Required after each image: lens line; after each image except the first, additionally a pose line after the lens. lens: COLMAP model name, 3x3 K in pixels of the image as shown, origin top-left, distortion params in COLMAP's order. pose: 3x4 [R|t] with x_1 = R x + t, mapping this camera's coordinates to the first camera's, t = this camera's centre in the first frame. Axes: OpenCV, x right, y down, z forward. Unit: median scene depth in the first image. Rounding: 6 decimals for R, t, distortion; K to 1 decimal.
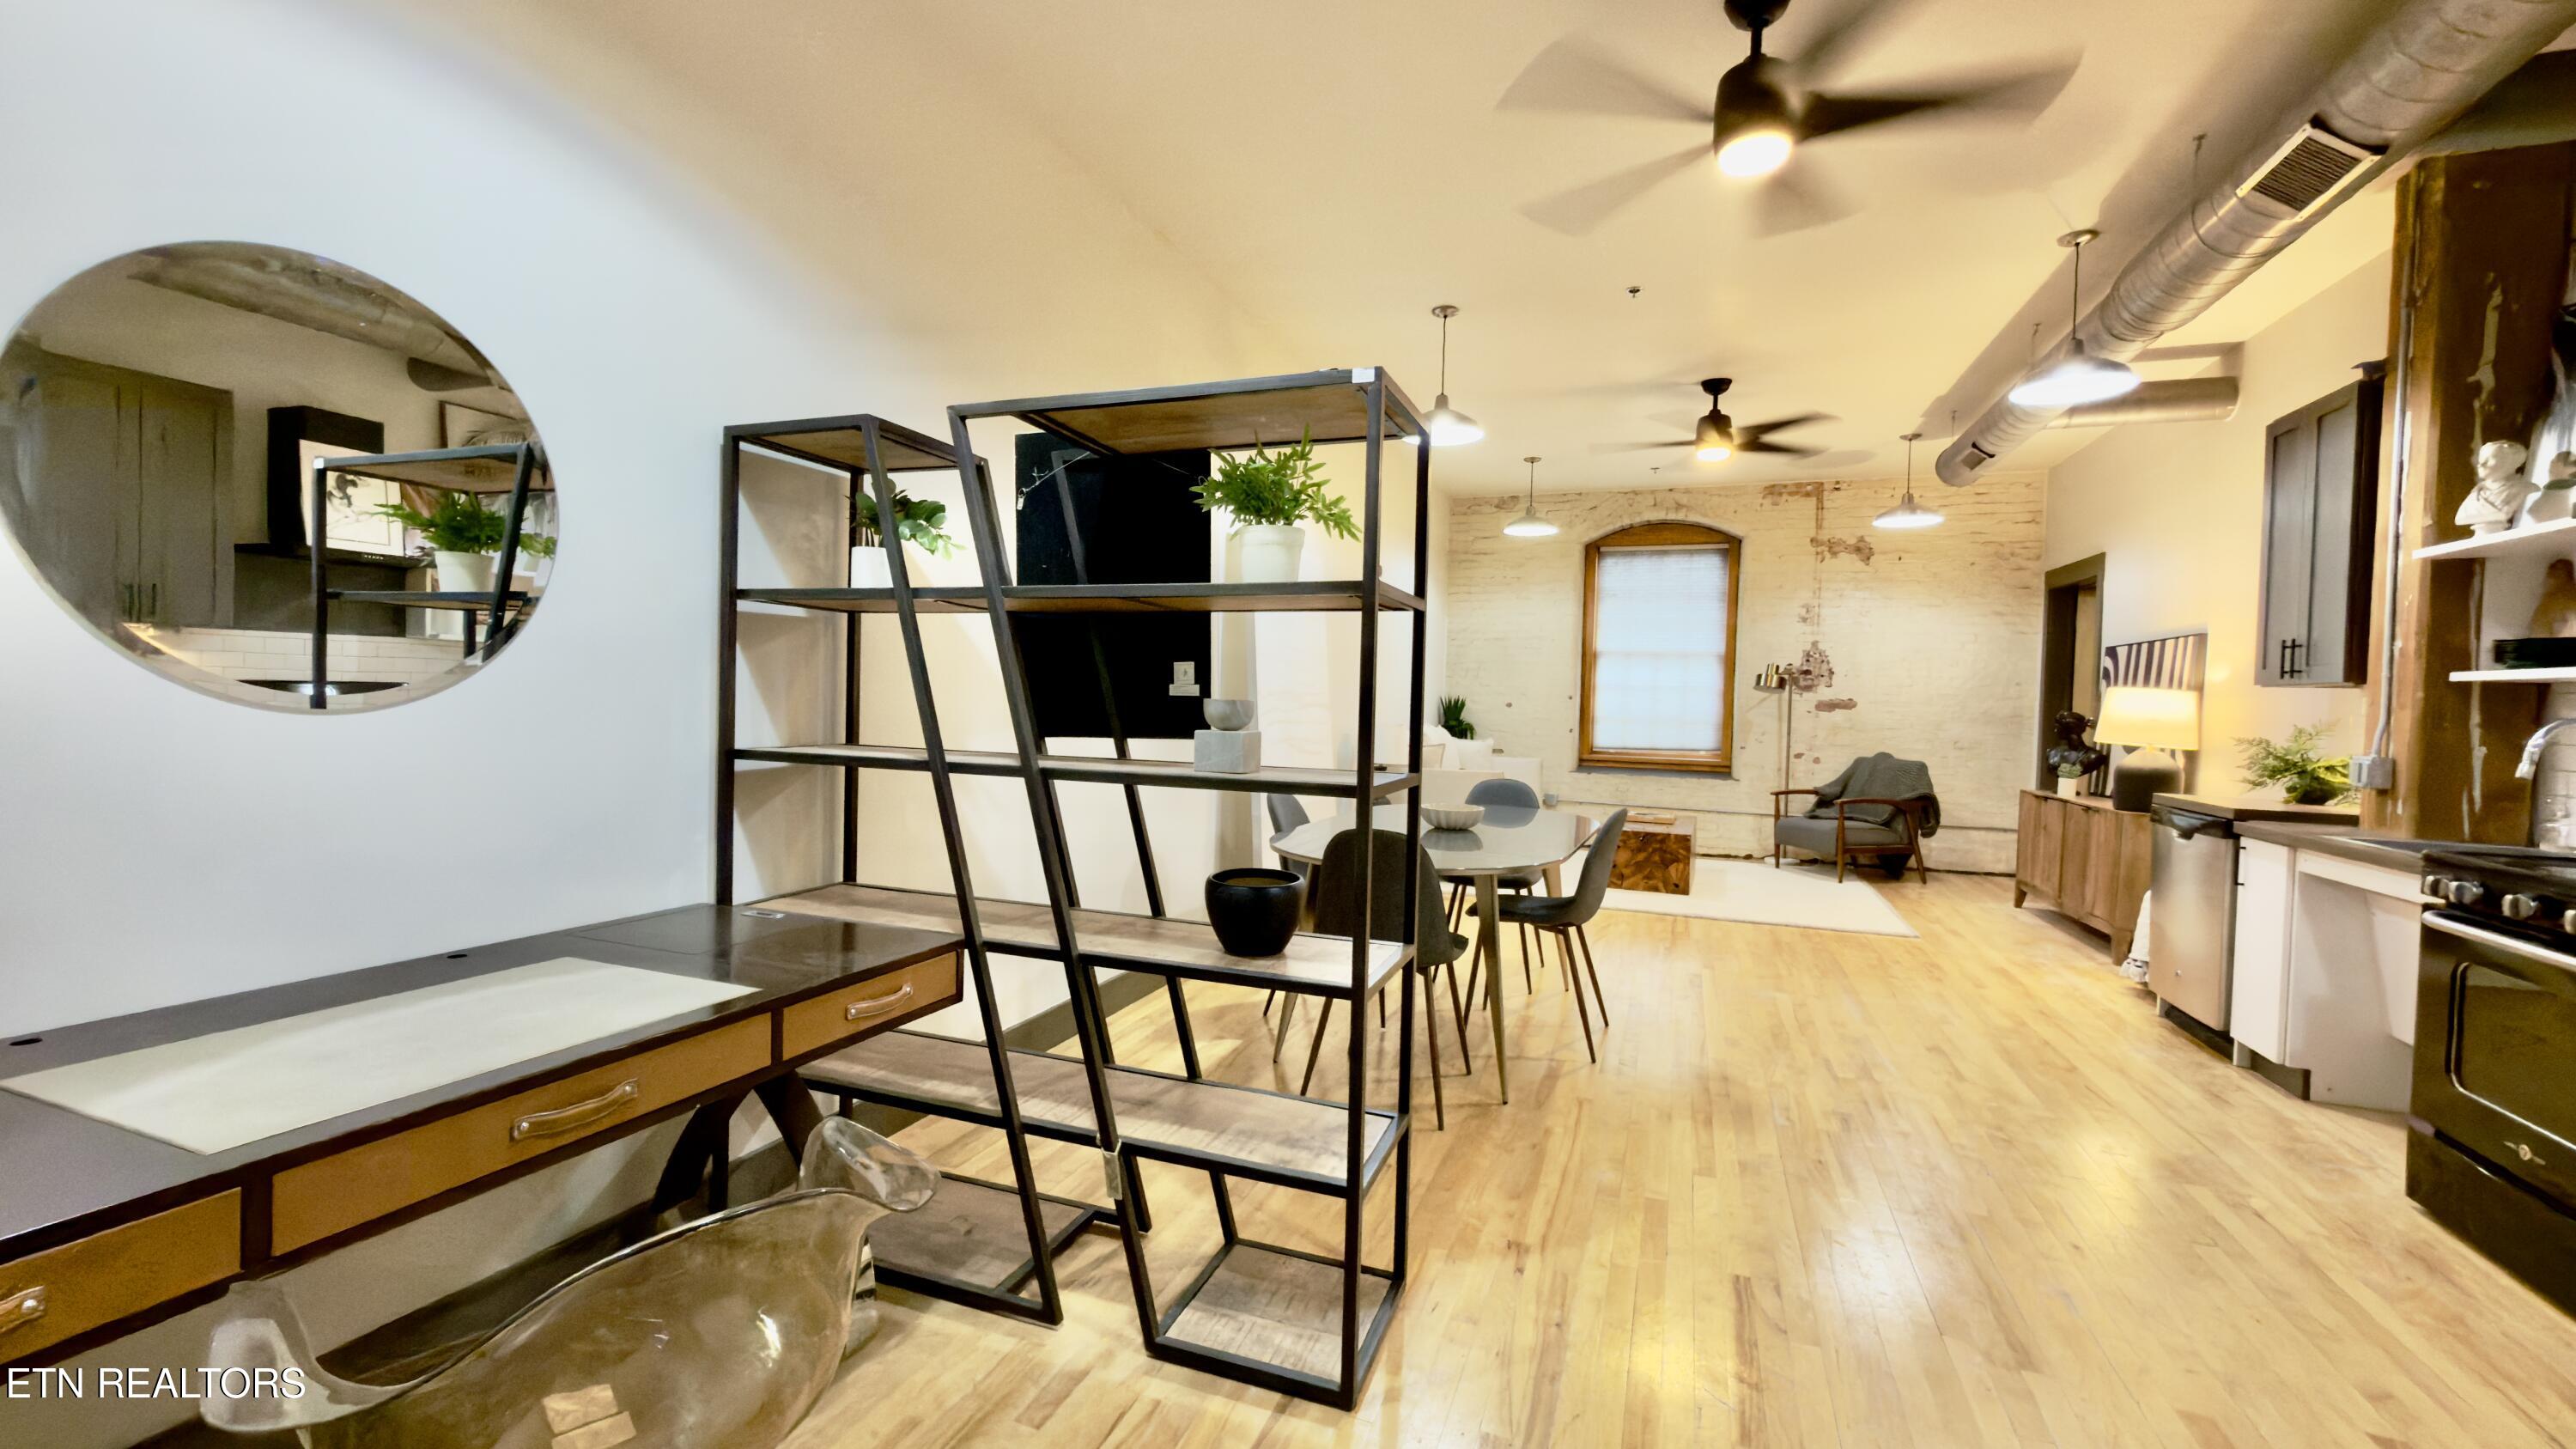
lens RADIAL K [[1025.9, 0, 1288.4], [0, 1025.9, 724.1], [0, 0, 1]] dist [-0.000483, 0.000686]
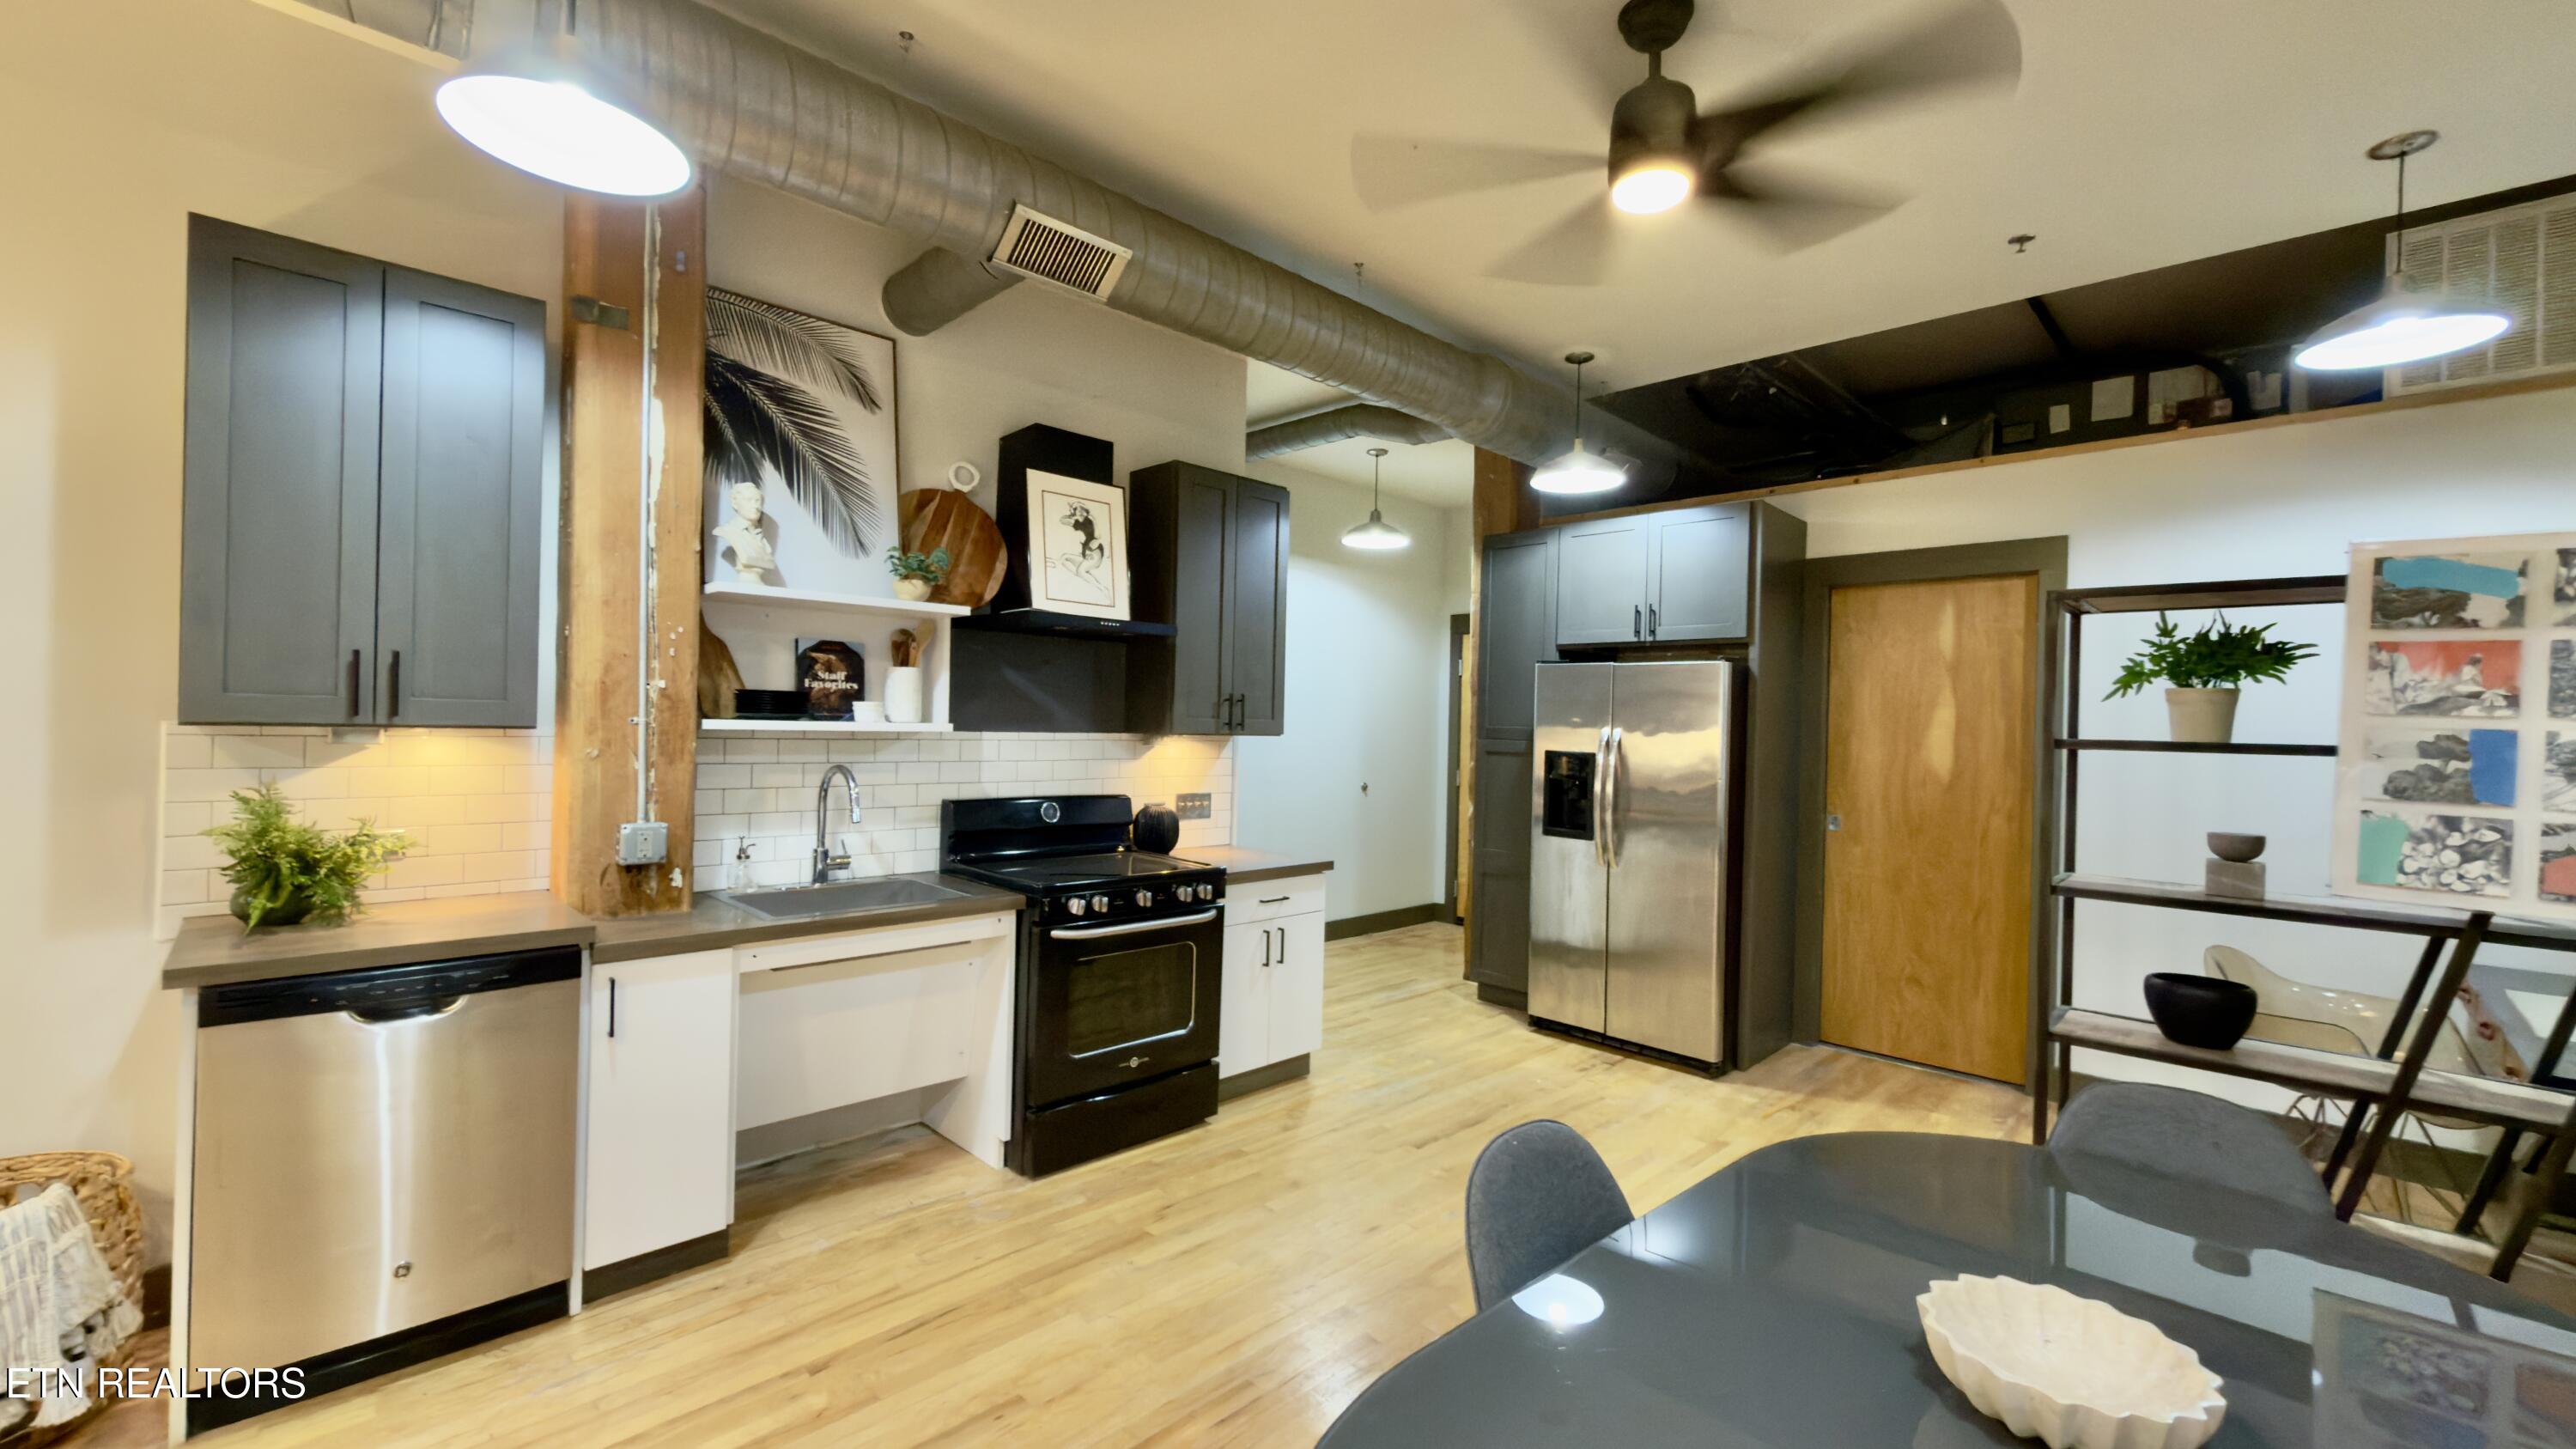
lens RADIAL K [[1025.9, 0, 1284.4], [0, 1025.9, 723.3], [0, 0, 1]] dist [-0.000483, 0.000686]
pose [[-0.910884, -0.047548, 0.409914, 0.117395], [-0.035520, 0.998687, 0.036912, -0.038381], [-0.411131, 0.019062, -0.911377, 0.633591]]
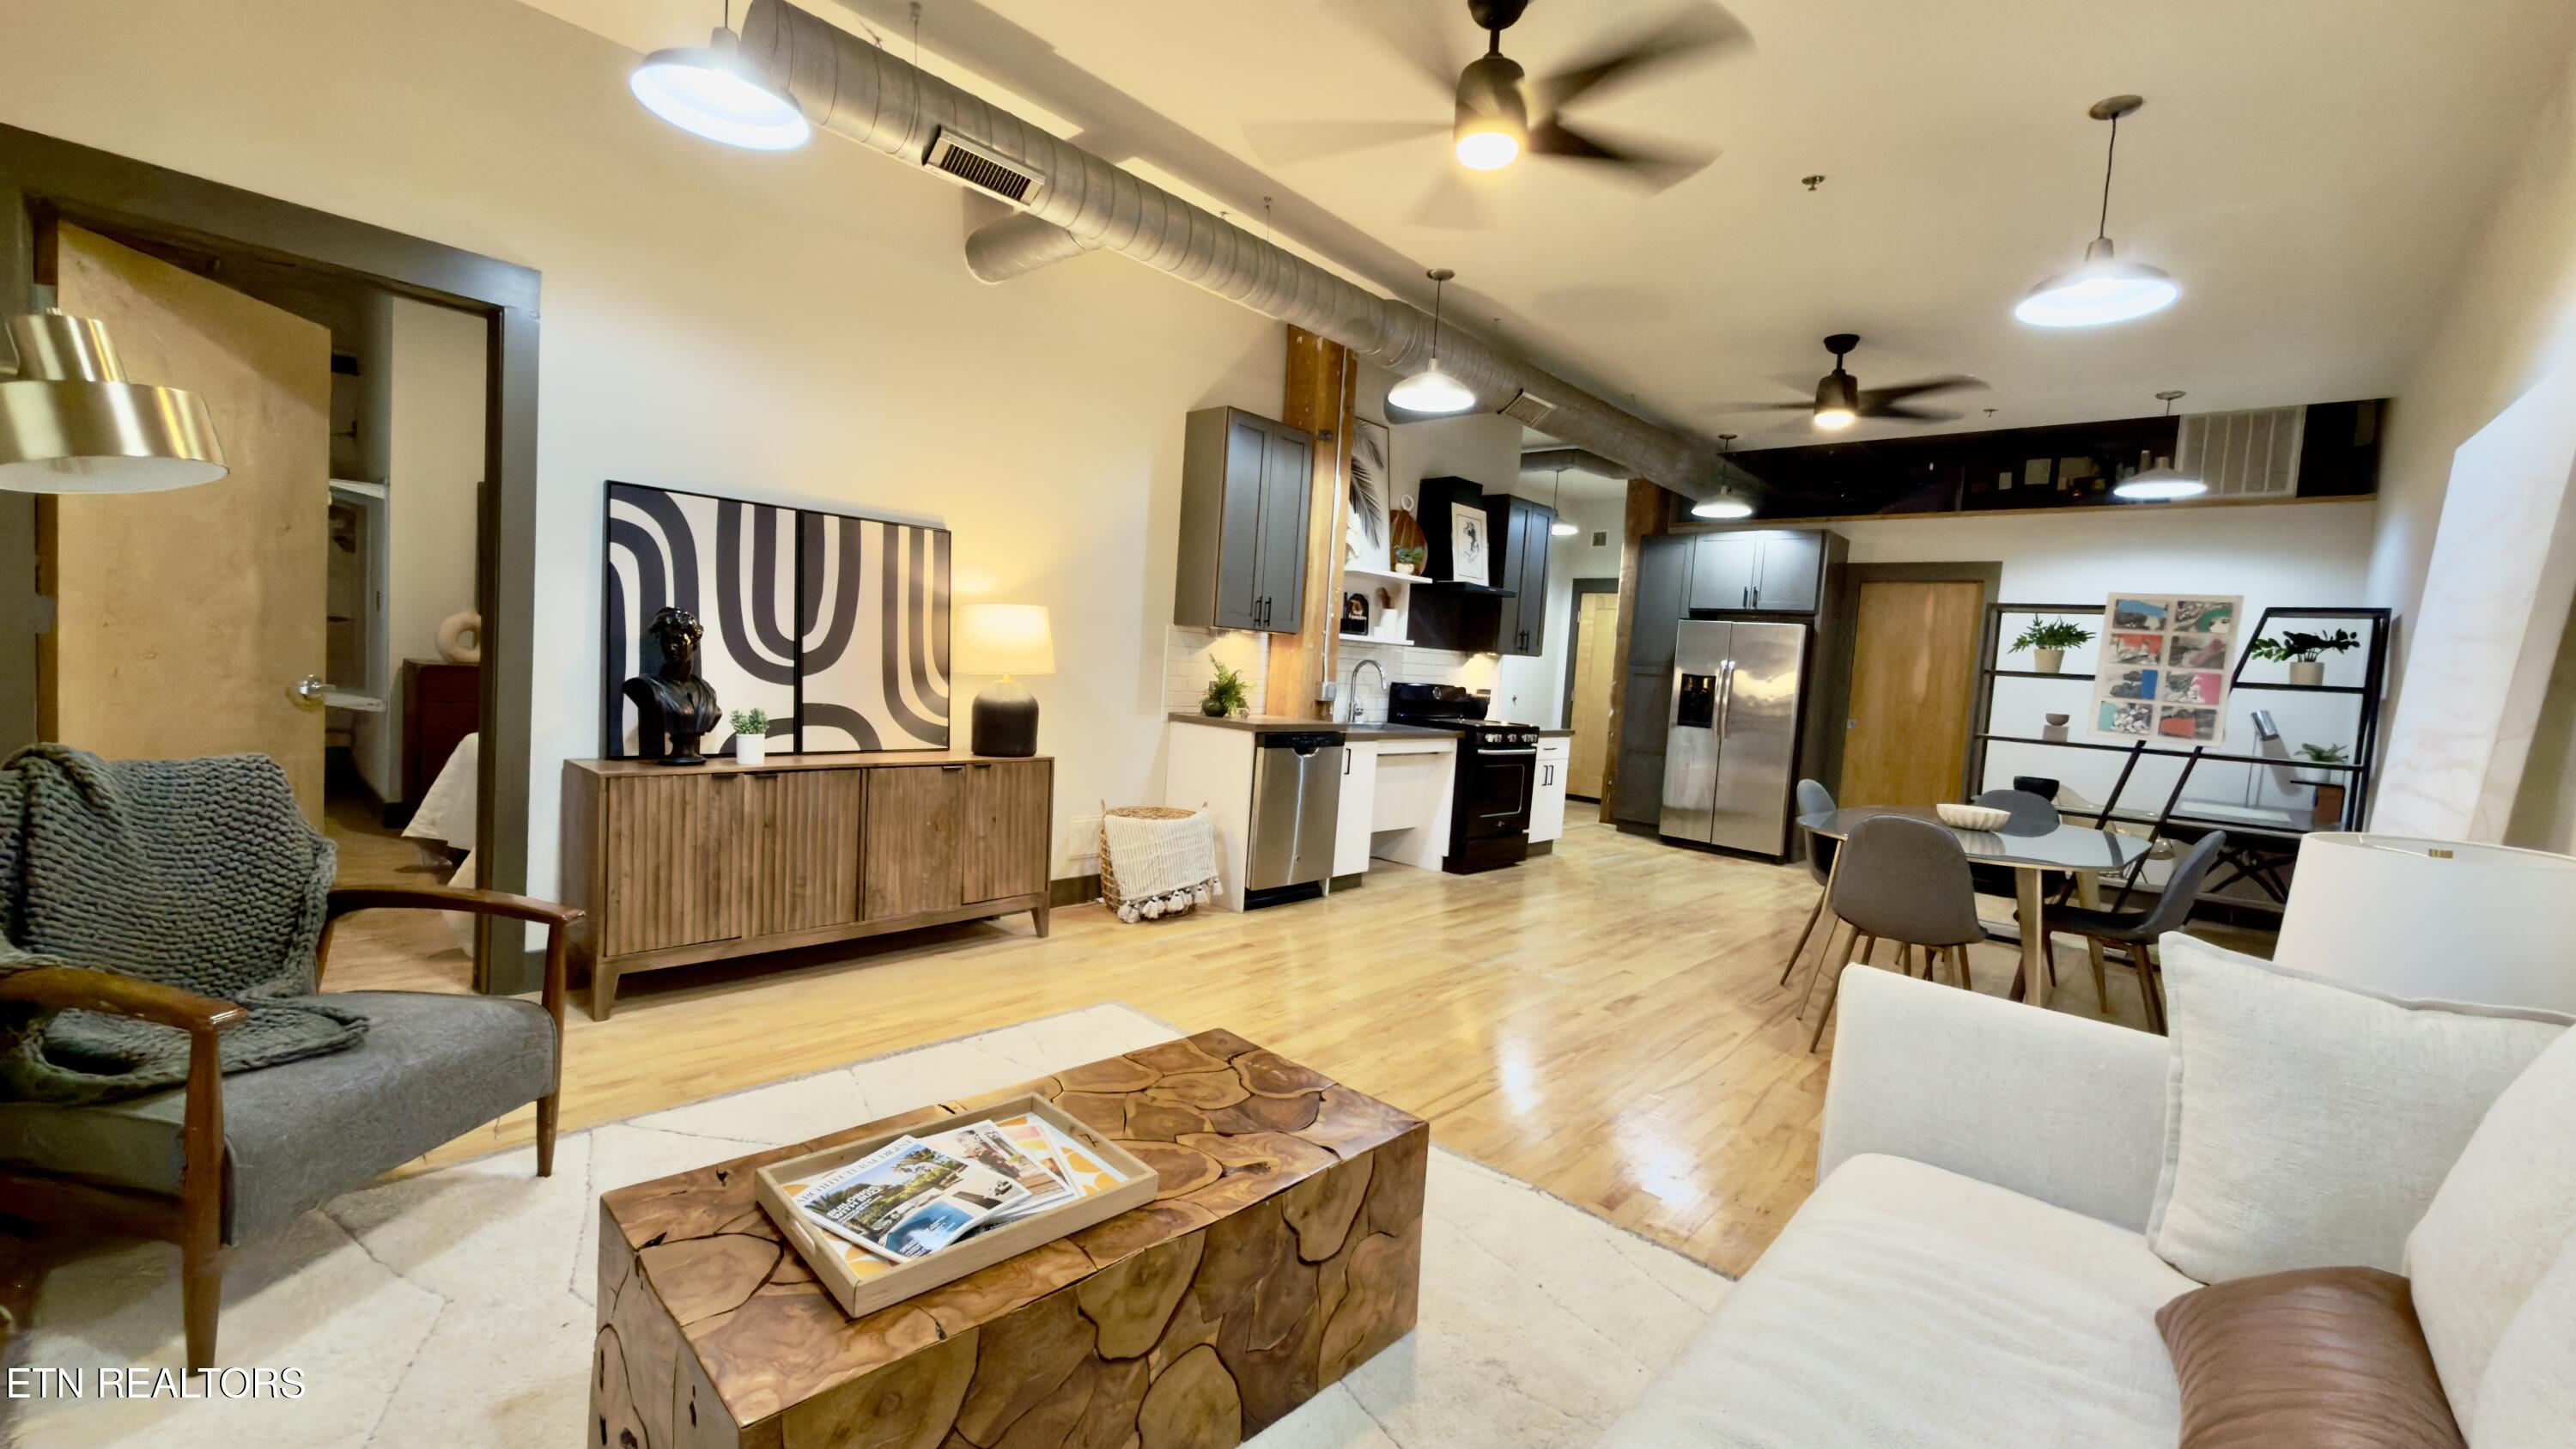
lens RADIAL K [[1025.9, 0, 1283.4], [0, 1025.9, 721.4], [0, 0, 1]] dist [-0.000483, 0.000686]
pose [[-0.924320, -0.110555, 0.365253, 0.212189], [-0.080500, 0.992066, 0.096565, -0.024559], [-0.373030, 0.059854, -0.925887, 1.070284]]
